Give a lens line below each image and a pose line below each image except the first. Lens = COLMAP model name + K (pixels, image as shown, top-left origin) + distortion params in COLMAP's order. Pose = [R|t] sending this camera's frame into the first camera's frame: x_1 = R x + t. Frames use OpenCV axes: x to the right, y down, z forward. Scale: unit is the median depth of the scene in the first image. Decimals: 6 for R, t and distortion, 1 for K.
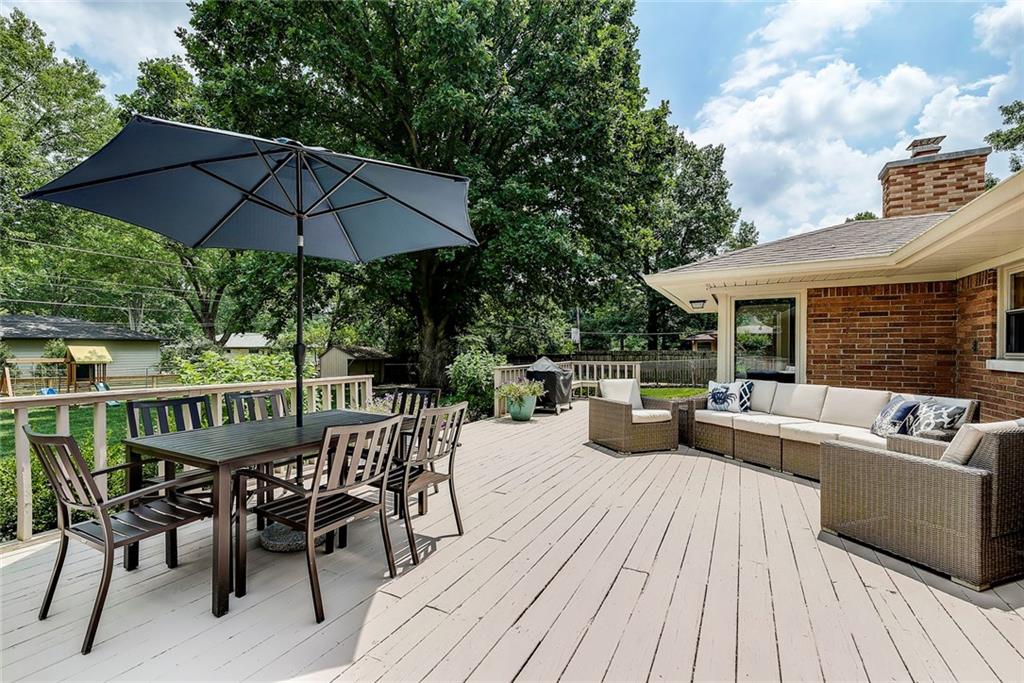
lens RADIAL K [[439.6, 0, 503.6], [0, 439.6, 355.4], [0, 0, 1]] dist [0.001096, -0.000301]
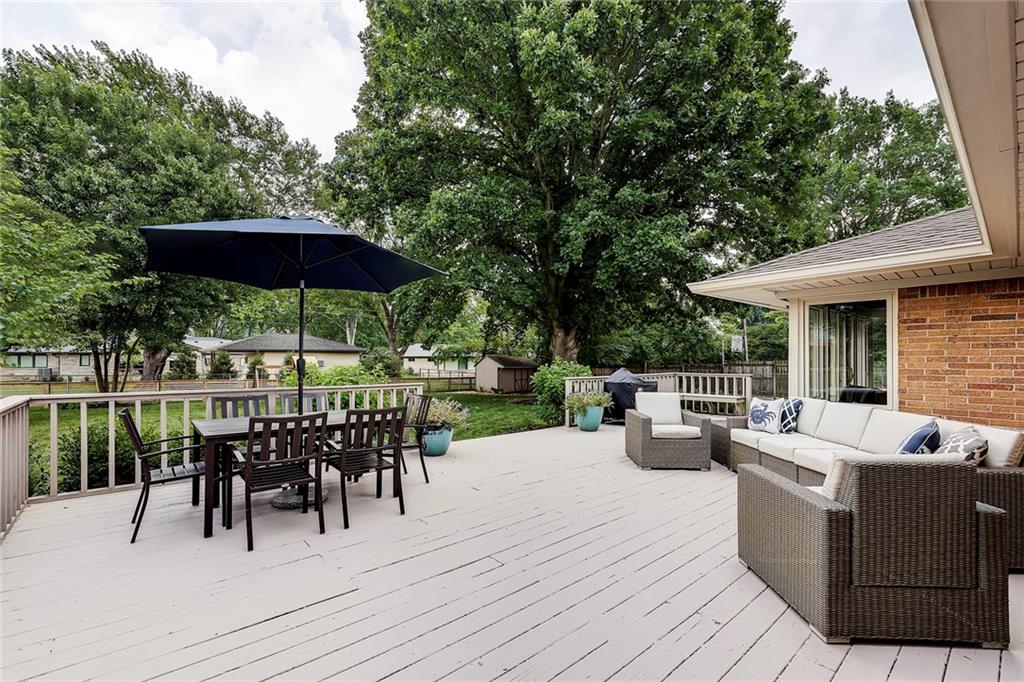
lens RADIAL K [[439.6, 0, 503.6], [0, 439.6, 354.9], [0, 0, 1]] dist [0.001096, -0.000301]
pose [[0.933396, -0.001023, -0.358847, 0.298990], [-0.006570, 0.999780, -0.019939, -0.006842], [0.358789, 0.020969, 0.933183, -0.024619]]
